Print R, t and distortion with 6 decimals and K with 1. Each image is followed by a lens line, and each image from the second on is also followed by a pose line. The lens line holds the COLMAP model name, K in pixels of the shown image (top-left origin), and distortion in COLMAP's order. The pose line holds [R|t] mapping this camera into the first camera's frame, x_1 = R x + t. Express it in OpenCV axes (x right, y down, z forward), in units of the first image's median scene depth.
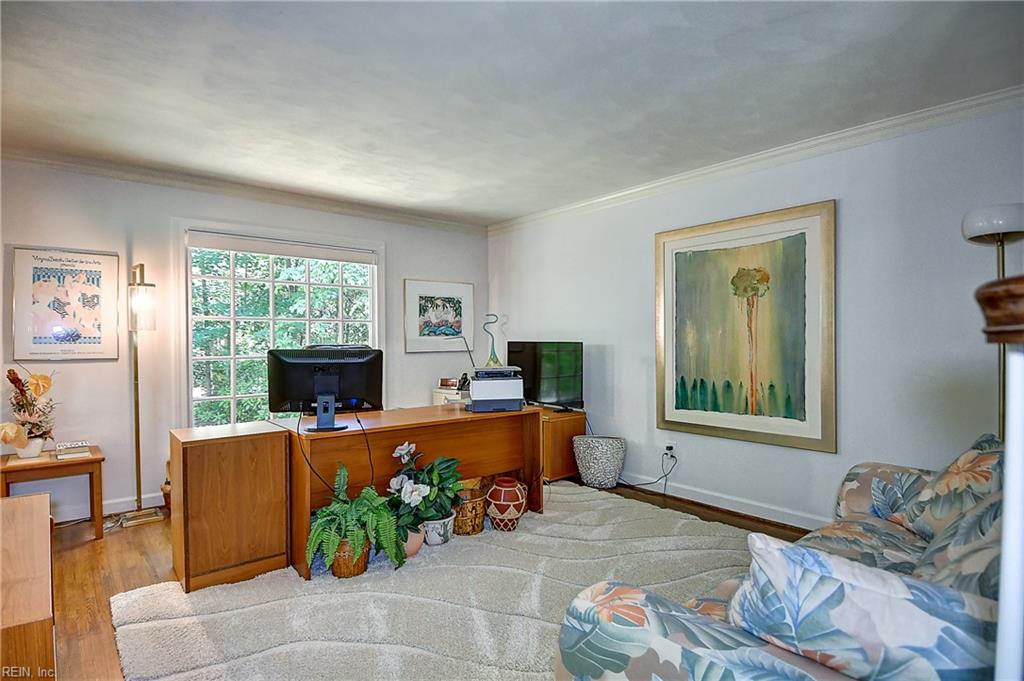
lens RADIAL K [[532.5, 0, 514.4], [0, 532.5, 344.0], [0, 0, 1]] dist [0.027211, -0.036050]
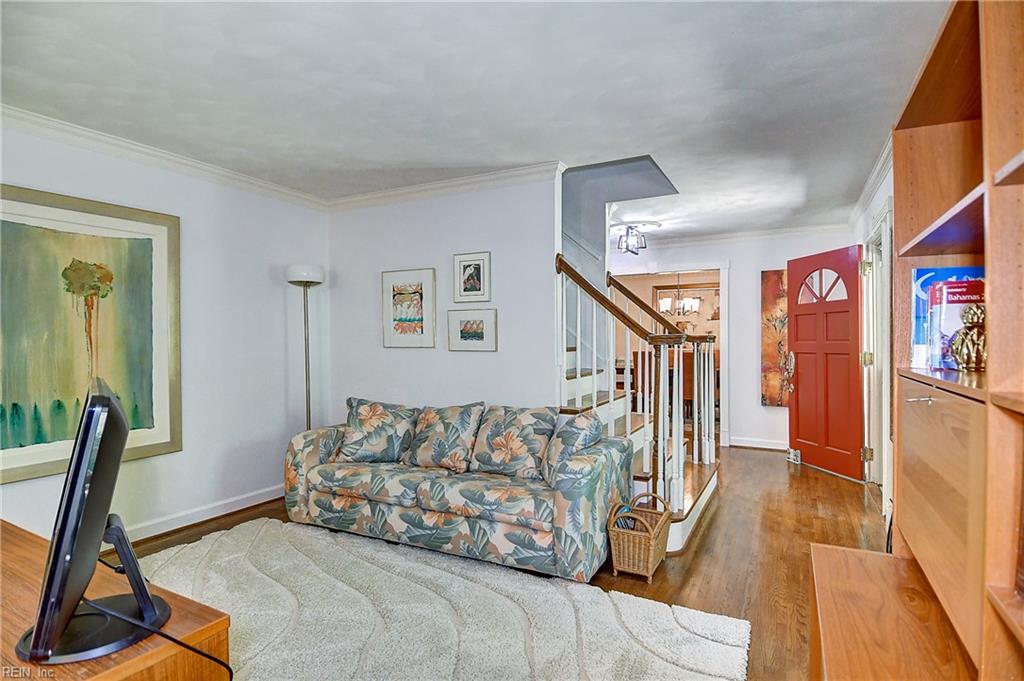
lens RADIAL K [[532.5, 0, 510.6], [0, 532.5, 336.7], [0, 0, 1]] dist [0.027211, -0.036050]
pose [[-0.374902, 0.009073, 0.927020, -0.604467], [0.010768, 0.999927, -0.005432, -0.012662], [-0.927002, 0.007946, -0.374972, 0.716458]]
